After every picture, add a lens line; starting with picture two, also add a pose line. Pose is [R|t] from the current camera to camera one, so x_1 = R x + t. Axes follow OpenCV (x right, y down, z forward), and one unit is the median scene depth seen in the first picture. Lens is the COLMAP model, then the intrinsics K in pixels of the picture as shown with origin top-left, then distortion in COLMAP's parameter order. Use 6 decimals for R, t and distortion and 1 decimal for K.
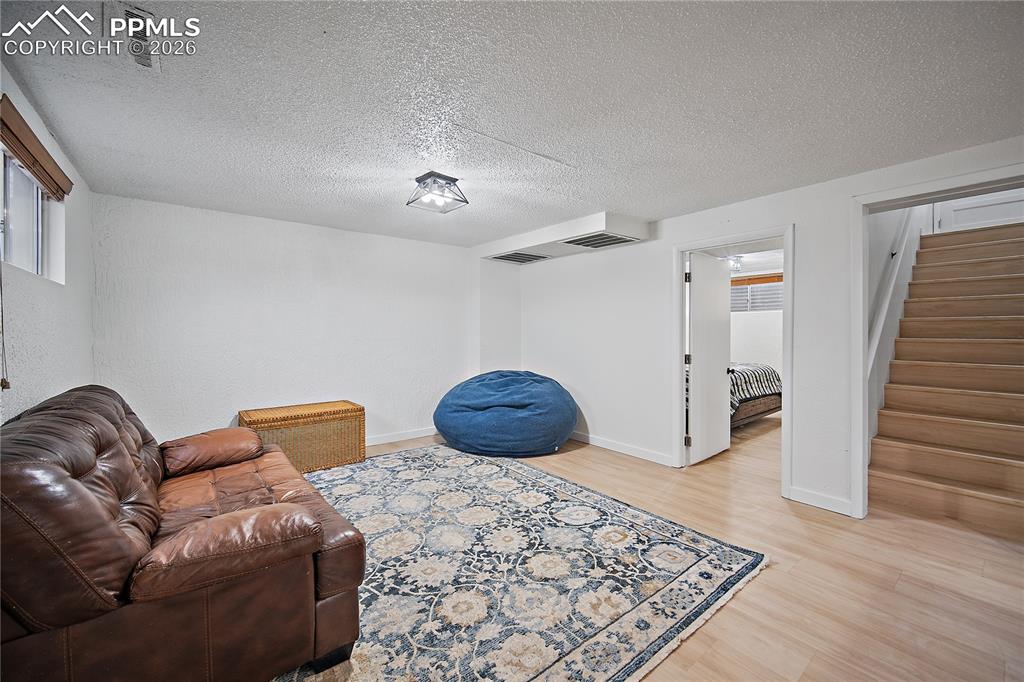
lens RADIAL K [[409.2, 0, 515.9], [0, 409.2, 330.8], [0, 0, 1]] dist [-0.000548, -0.000259]
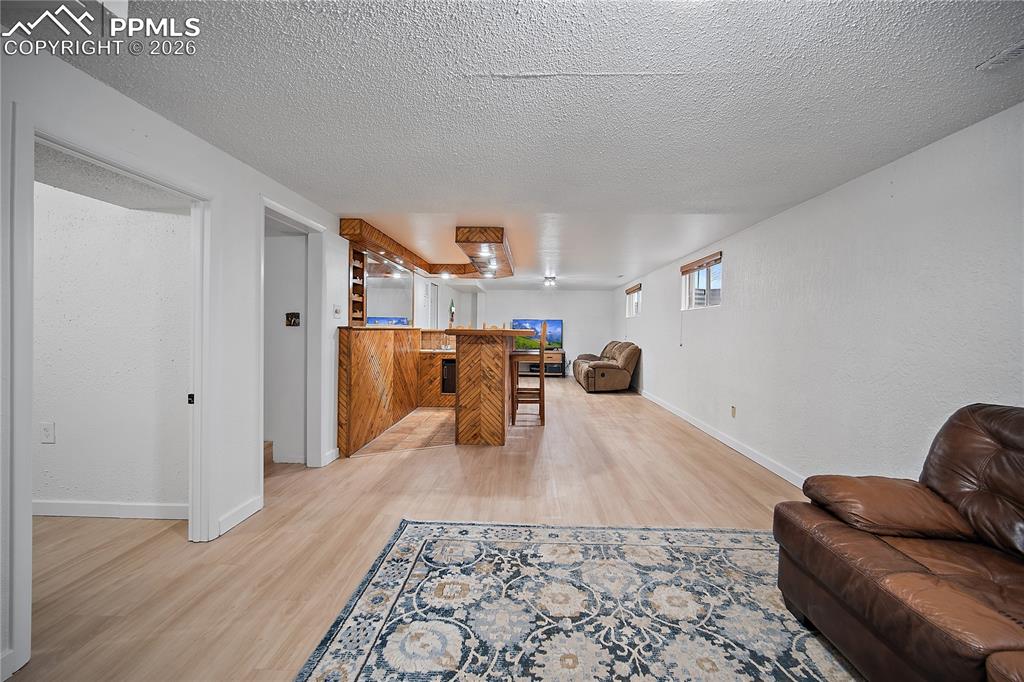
lens RADIAL K [[409.2, 0, 515.9], [0, 409.2, 330.8], [0, 0, 1]] dist [-0.000548, -0.000259]
pose [[-0.759330, -0.013504, 0.650566, -0.414918], [-0.011136, 0.999908, 0.007757, -0.006702], [-0.650611, -0.001354, -0.759410, 1.758714]]
